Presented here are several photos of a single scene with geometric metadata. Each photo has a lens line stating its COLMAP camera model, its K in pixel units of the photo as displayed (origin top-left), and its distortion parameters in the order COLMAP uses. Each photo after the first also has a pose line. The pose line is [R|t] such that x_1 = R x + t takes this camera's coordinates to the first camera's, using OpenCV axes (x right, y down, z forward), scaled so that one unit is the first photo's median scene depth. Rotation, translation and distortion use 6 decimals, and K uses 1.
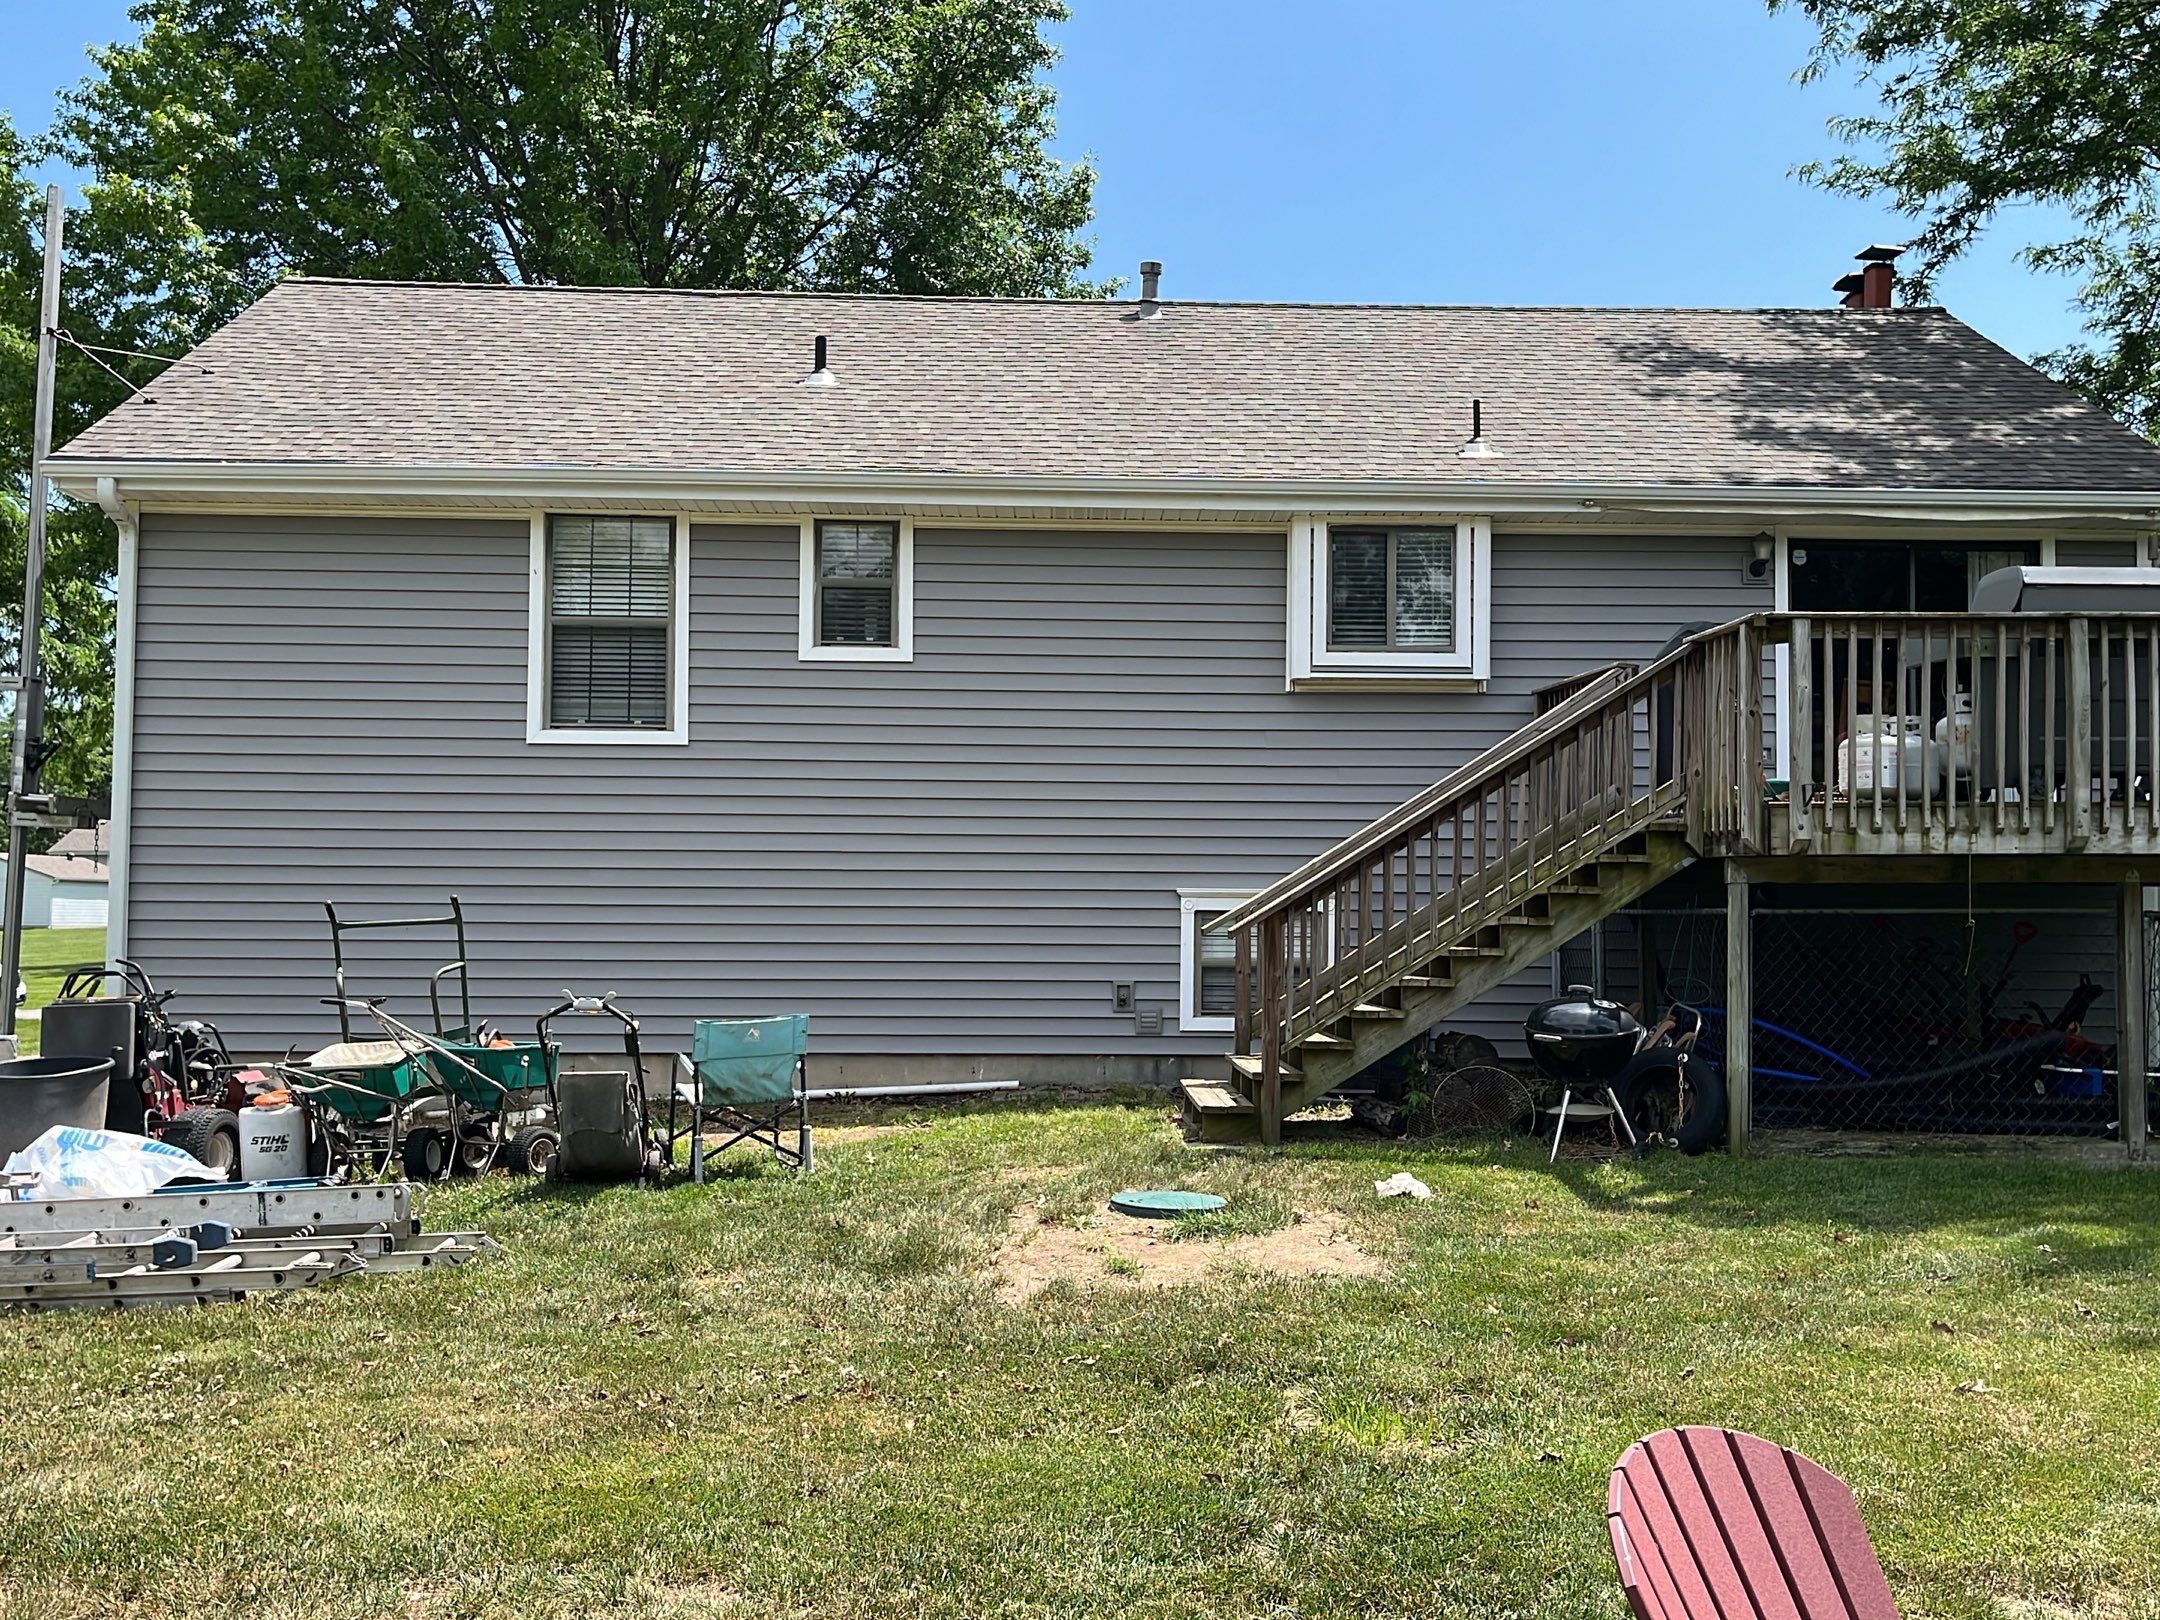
lens RADIAL K [[1772.6, 0, 1088.7], [0, 1772.6, 795.2], [0, 0, 1]] dist [0.054610, -0.058706]
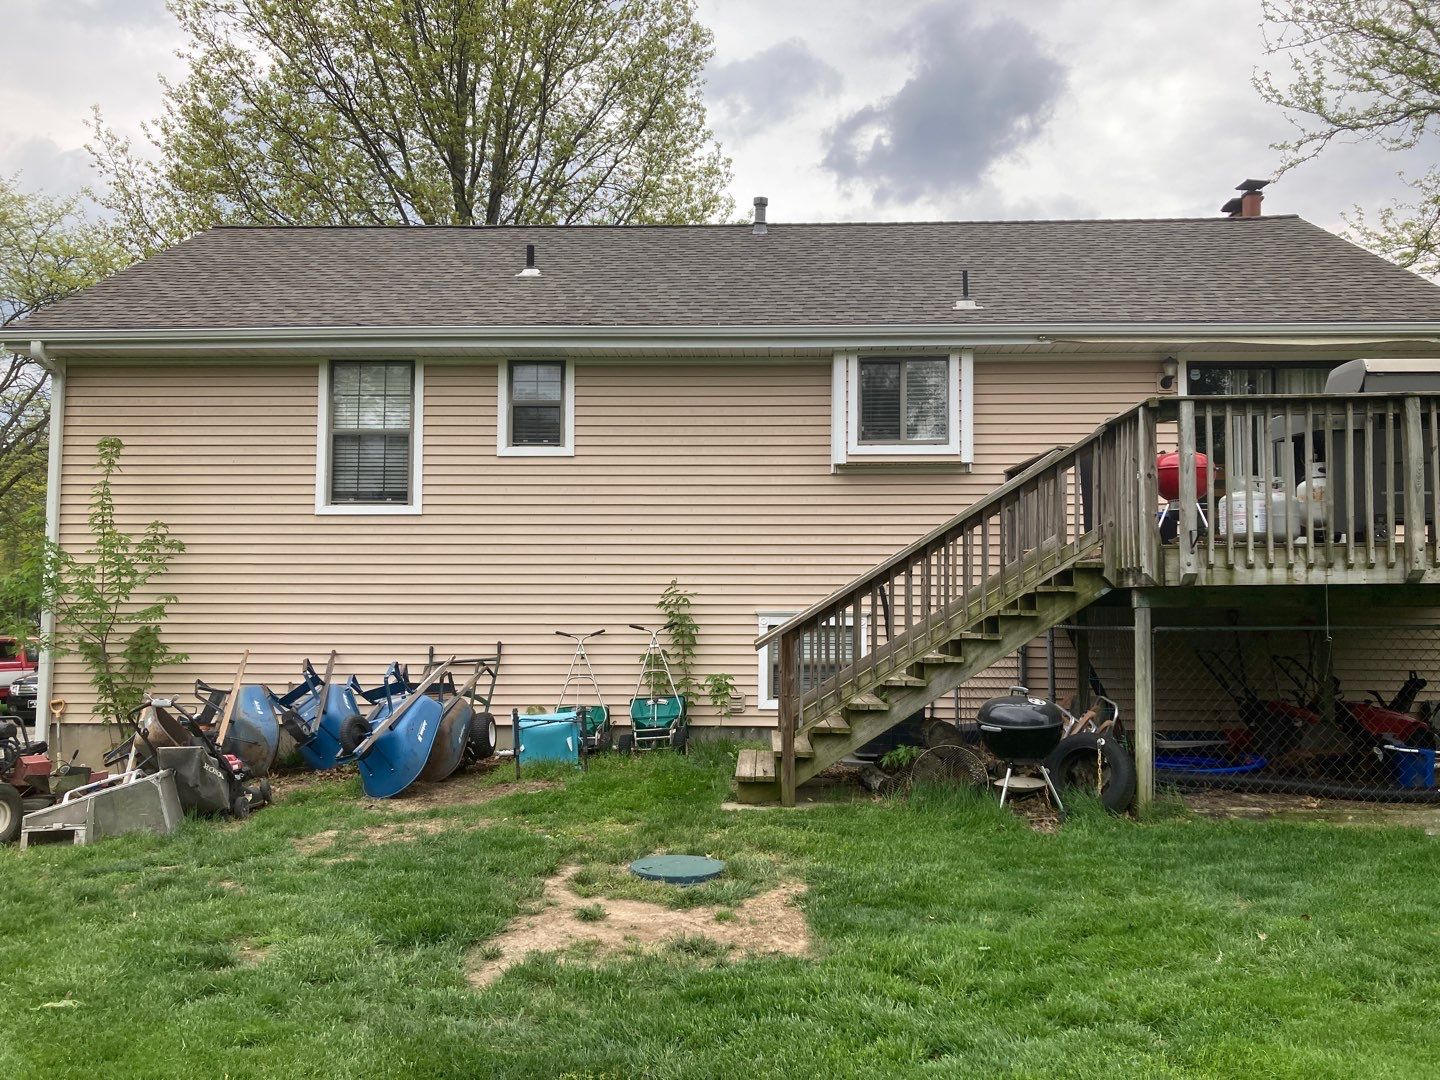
lens RADIAL K [[1053.0, 0, 708.4], [0, 1053.0, 533.9], [0, 0, 1]] dist [0.023992, -0.001286]
pose [[0.997887, -0.009505, -0.064278, 0.092066], [0.008560, 0.999851, -0.014968, 0.004143], [0.064411, 0.014387, 0.997820, 0.195315]]
